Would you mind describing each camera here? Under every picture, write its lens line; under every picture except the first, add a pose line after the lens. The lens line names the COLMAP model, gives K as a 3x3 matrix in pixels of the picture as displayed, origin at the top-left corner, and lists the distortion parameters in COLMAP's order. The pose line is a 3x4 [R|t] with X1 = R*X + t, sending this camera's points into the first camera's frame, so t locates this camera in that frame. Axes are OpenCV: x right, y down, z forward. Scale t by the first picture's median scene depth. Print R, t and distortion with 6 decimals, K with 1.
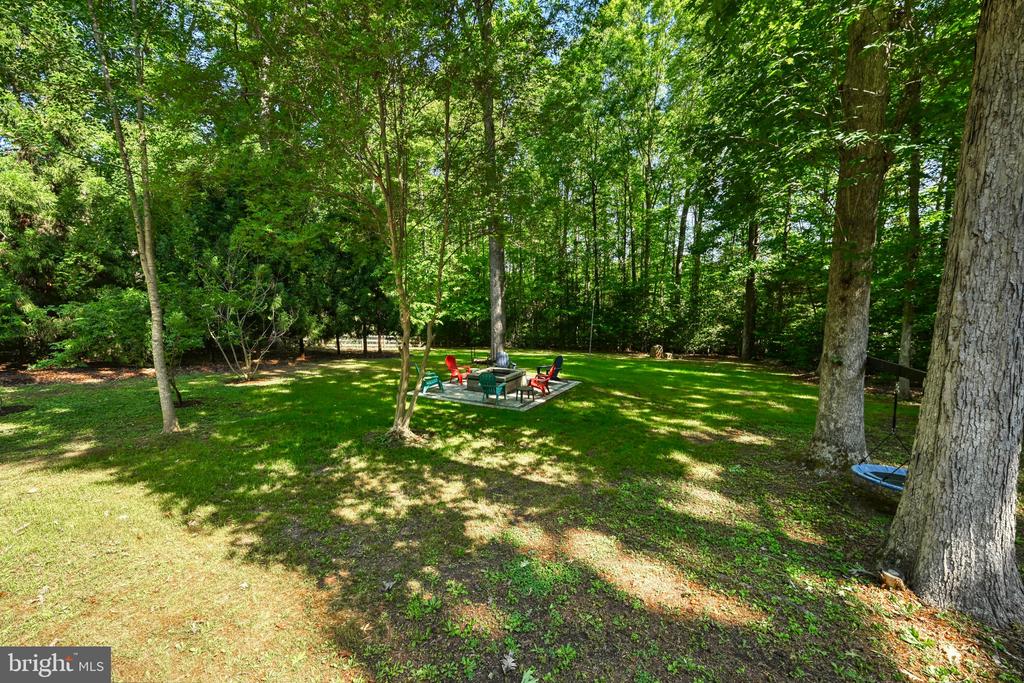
lens RADIAL K [[380.0, 0, 519.5], [0, 380.0, 343.8], [0, 0, 1]] dist [-0.002609, 0.000689]
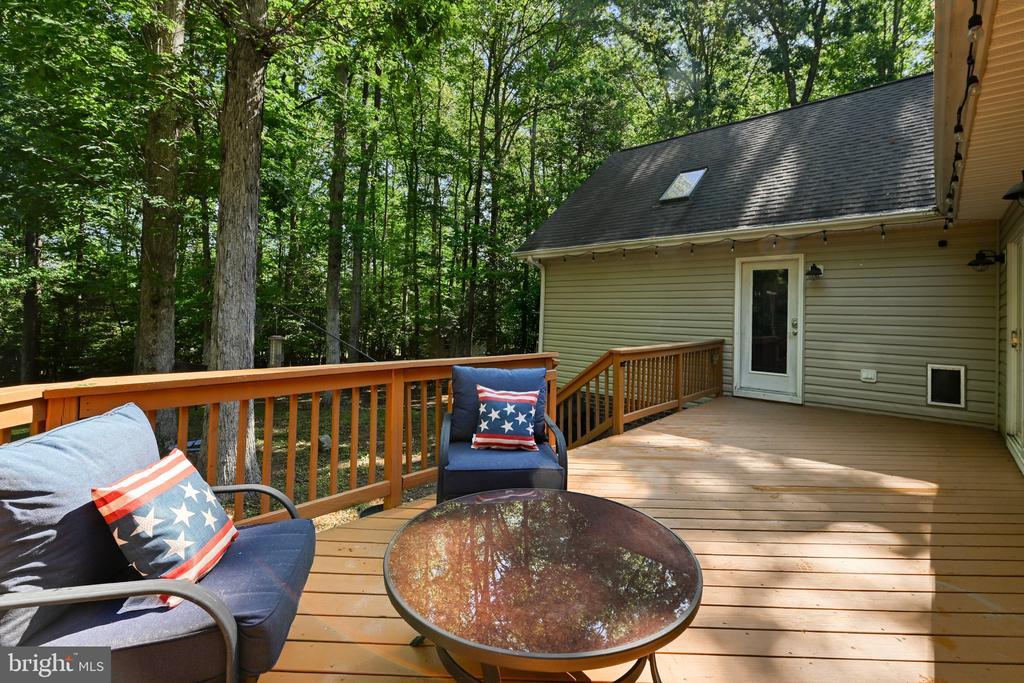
lens RADIAL K [[404.2, 0, 497.7], [0, 404.2, 303.3], [0, 0, 1]] dist [-0.002252, -0.000338]
pose [[0.156555, 0.043495, 0.986711, -0.218523], [0.105717, 0.992553, -0.060526, 0.030288], [-0.981995, 0.113787, 0.150791, -0.245509]]
